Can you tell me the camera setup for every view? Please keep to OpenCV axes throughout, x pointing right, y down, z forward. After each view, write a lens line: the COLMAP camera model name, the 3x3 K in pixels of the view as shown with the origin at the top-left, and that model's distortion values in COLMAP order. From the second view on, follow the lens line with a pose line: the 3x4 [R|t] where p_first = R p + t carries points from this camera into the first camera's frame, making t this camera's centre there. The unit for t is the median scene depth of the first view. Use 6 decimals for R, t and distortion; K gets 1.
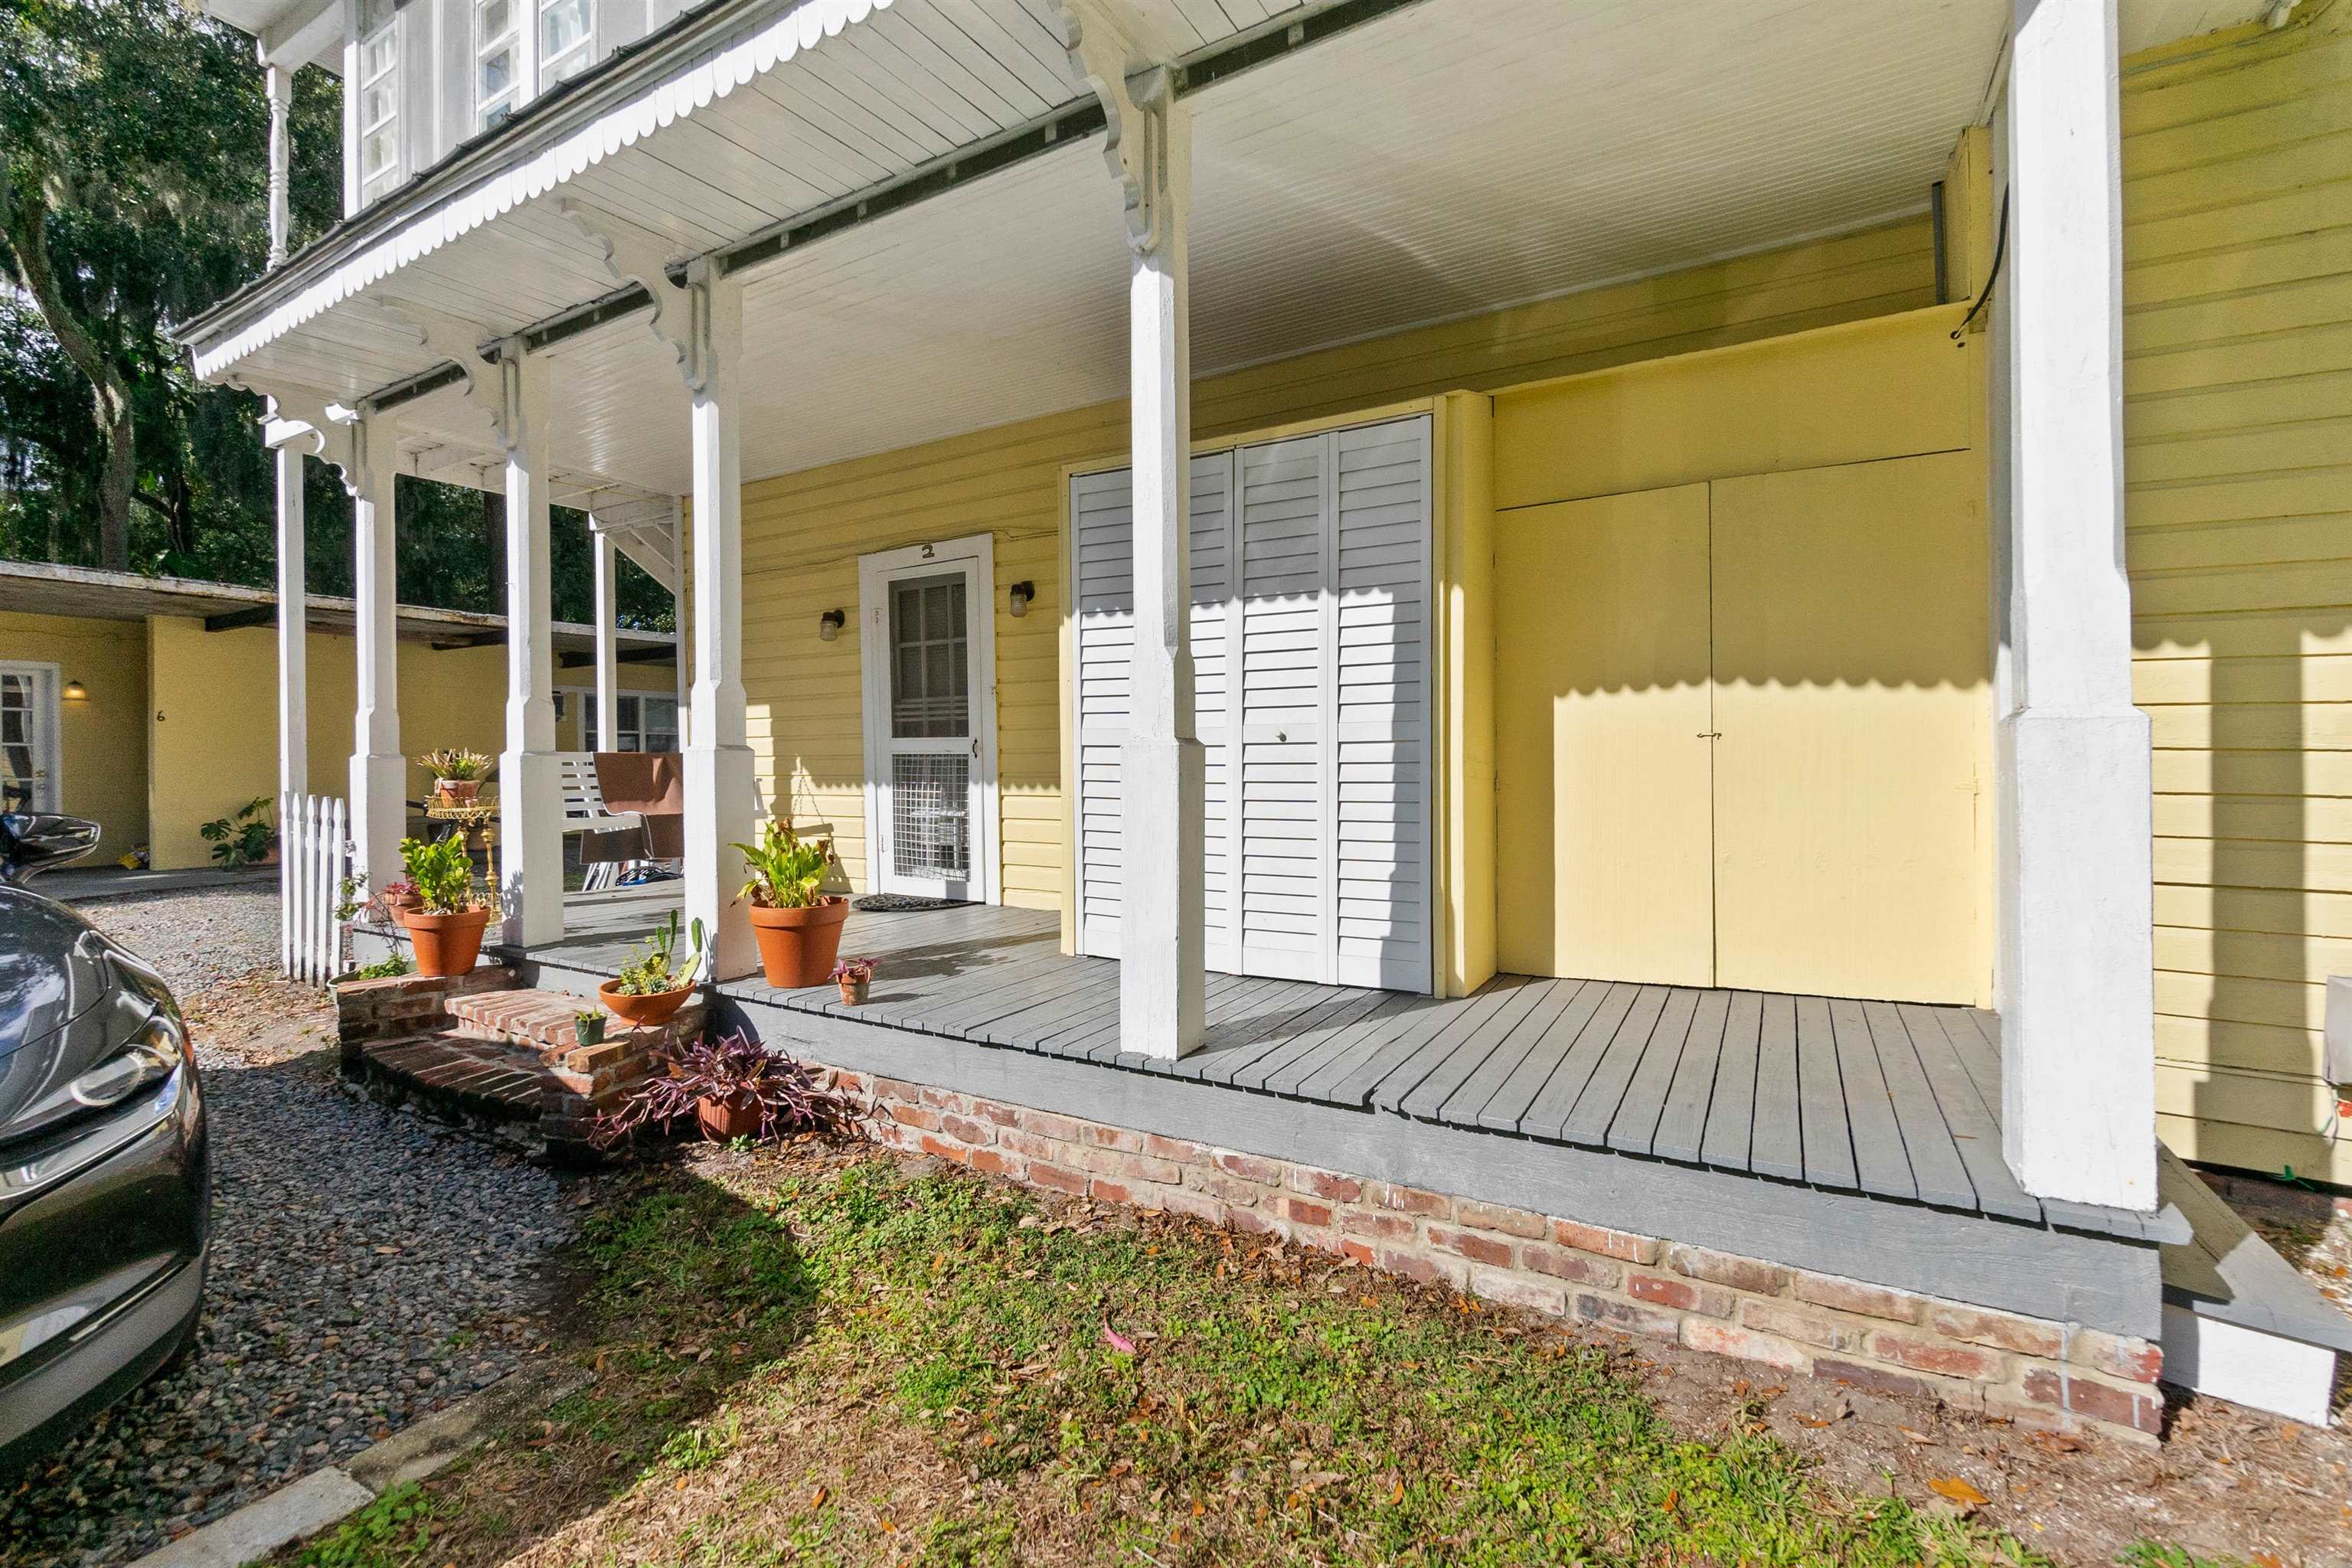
lens RADIAL K [[1016.3, 0, 1161.2], [0, 1016.3, 750.0], [0, 0, 1]] dist [0.000628, 0.000079]
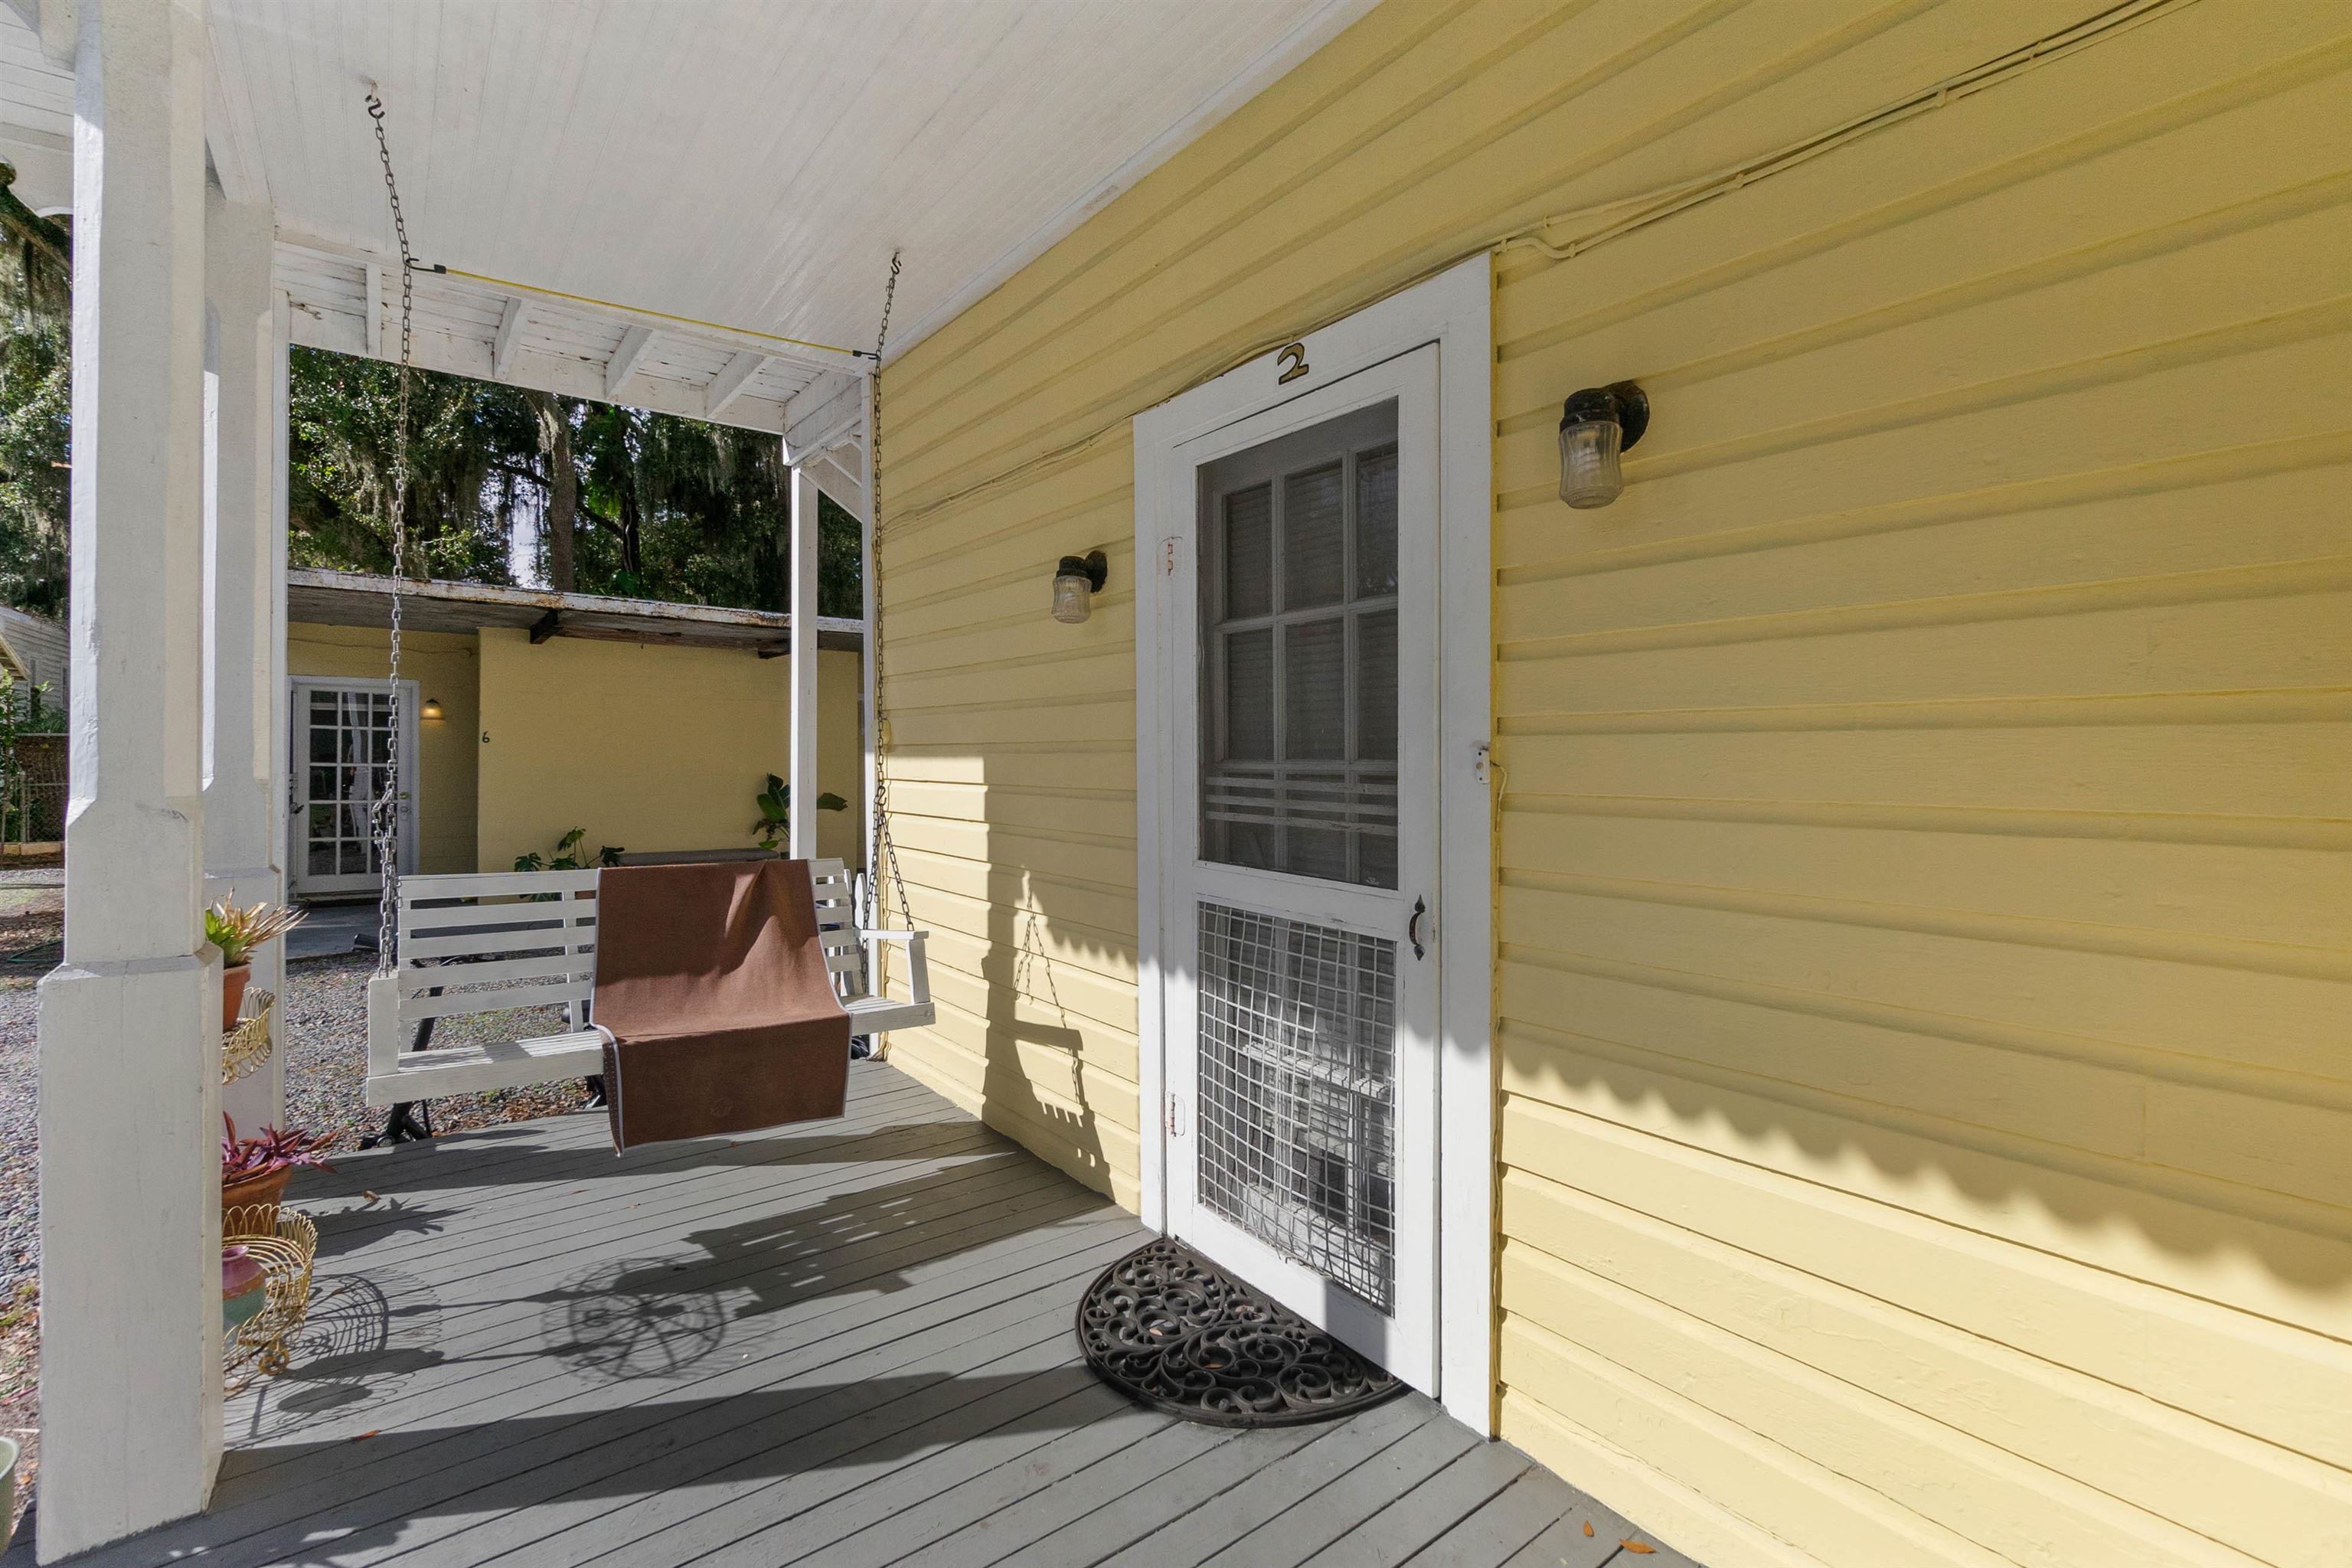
lens RADIAL K [[1016.3, 0, 1181.0], [0, 1016.3, 761.3], [0, 0, 1]] dist [0.000628, 0.000079]
pose [[0.933913, 0.019381, -0.356974, -0.130669], [-0.016300, 0.999799, 0.011638, -0.055286], [0.357128, -0.005050, 0.934042, 0.628014]]
